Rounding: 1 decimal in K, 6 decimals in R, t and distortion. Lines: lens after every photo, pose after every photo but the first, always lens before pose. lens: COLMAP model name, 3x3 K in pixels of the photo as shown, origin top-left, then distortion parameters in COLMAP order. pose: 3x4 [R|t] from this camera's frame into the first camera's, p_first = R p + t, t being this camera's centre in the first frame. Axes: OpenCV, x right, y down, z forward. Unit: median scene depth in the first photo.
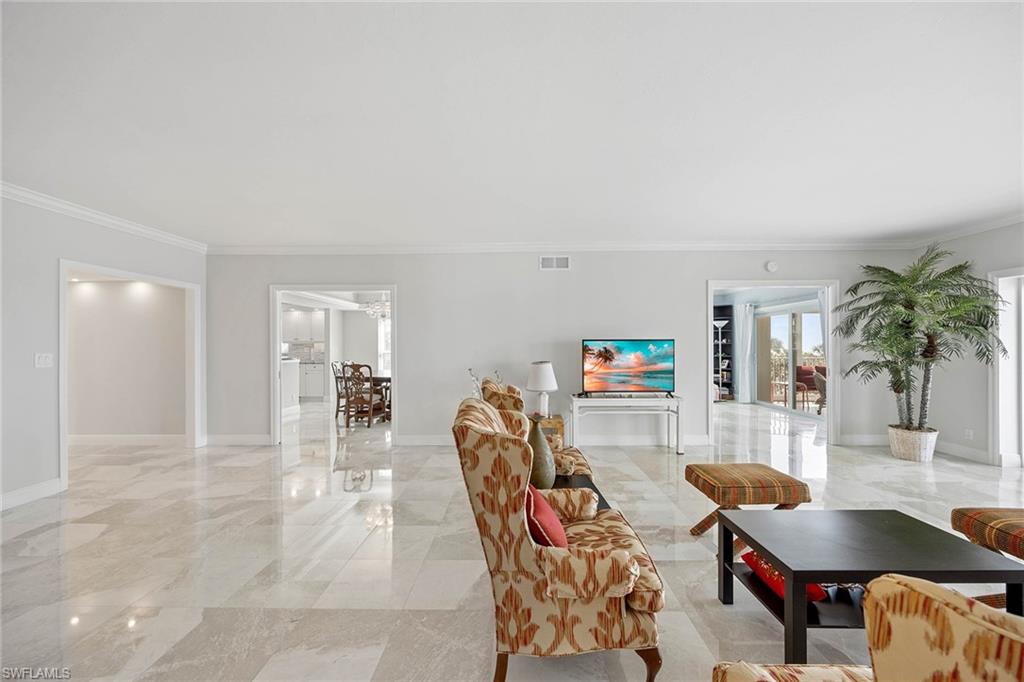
lens RADIAL K [[391.9, 0, 508.4], [0, 391.9, 342.5], [0, 0, 1]] dist [-0.004143, 0.000889]
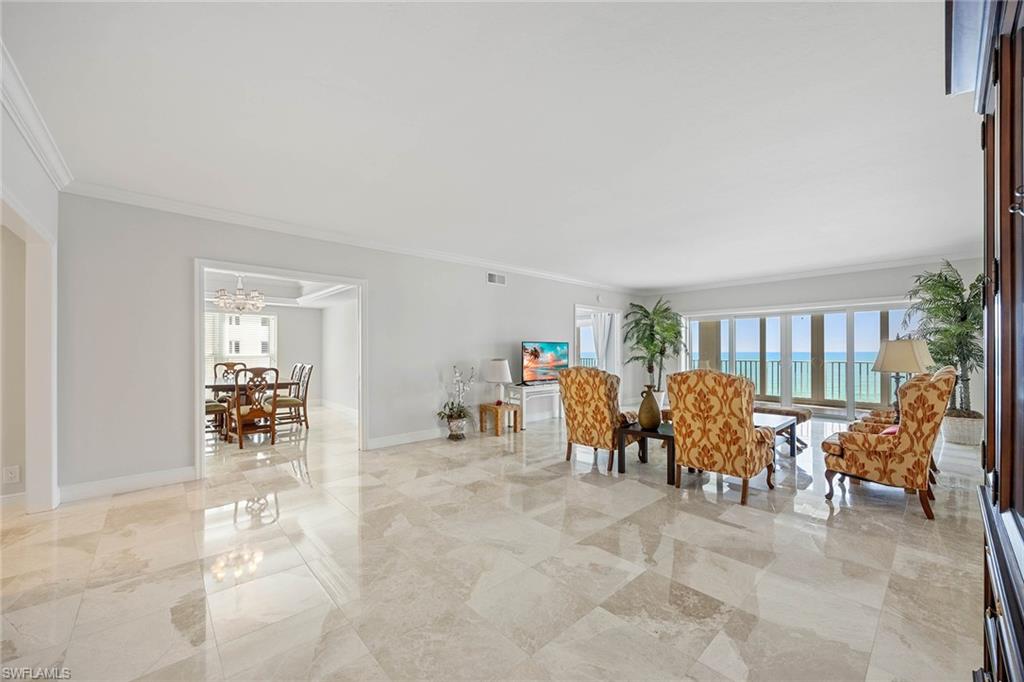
lens RADIAL K [[391.9, 0, 511.6], [0, 391.9, 346.4], [0, 0, 1]] dist [-0.004143, 0.000889]
pose [[0.725267, 0.010972, 0.688381, -0.721753], [-0.008297, 0.999940, -0.007196, 0.017116], [-0.688418, -0.000493, 0.725314, 0.081474]]
